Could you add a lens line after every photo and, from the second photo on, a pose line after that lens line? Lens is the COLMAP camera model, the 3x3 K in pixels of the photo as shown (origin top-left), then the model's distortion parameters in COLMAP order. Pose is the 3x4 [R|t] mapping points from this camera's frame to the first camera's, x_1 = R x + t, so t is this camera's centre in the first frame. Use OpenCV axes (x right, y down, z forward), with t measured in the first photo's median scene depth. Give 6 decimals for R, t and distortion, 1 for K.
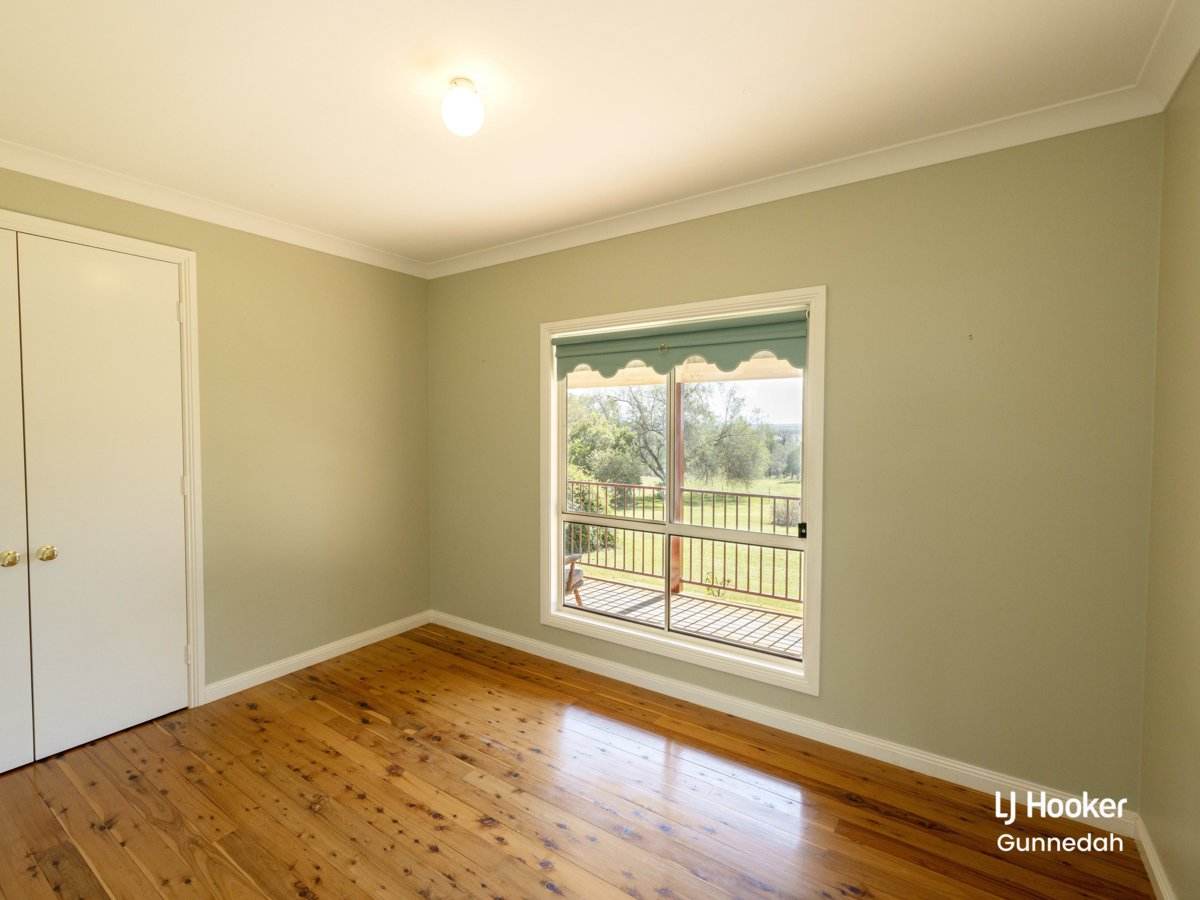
lens RADIAL K [[519.2, 0, 597.5], [0, 519.2, 444.1], [0, 0, 1]] dist [0.000682, 0.000569]
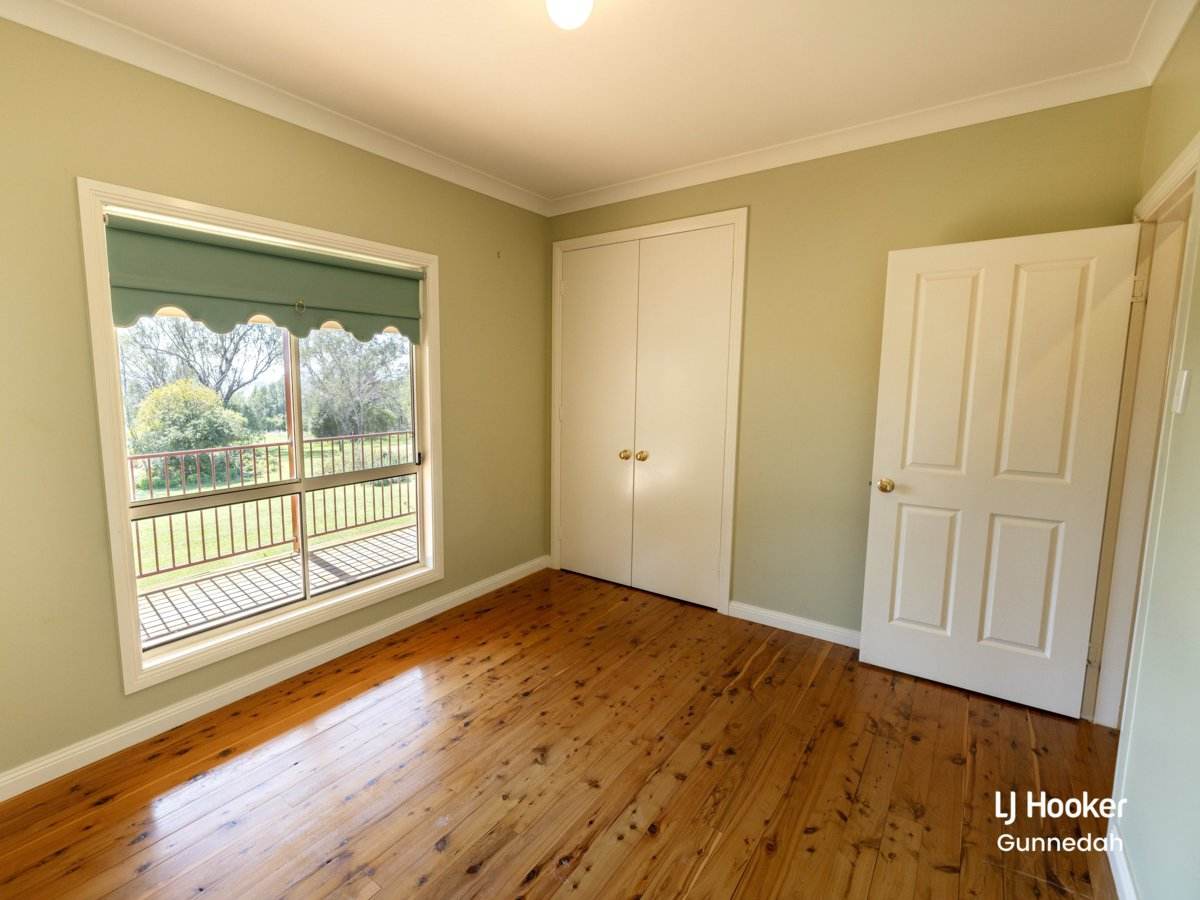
lens RADIAL K [[519.2, 0, 597.5], [0, 519.2, 444.1], [0, 0, 1]] dist [0.000682, 0.000569]
pose [[0.107882, -0.129457, 0.985699, -0.680880], [0.021493, 0.991557, 0.127875, -0.006839], [-0.993931, 0.007390, 0.109754, 0.406162]]
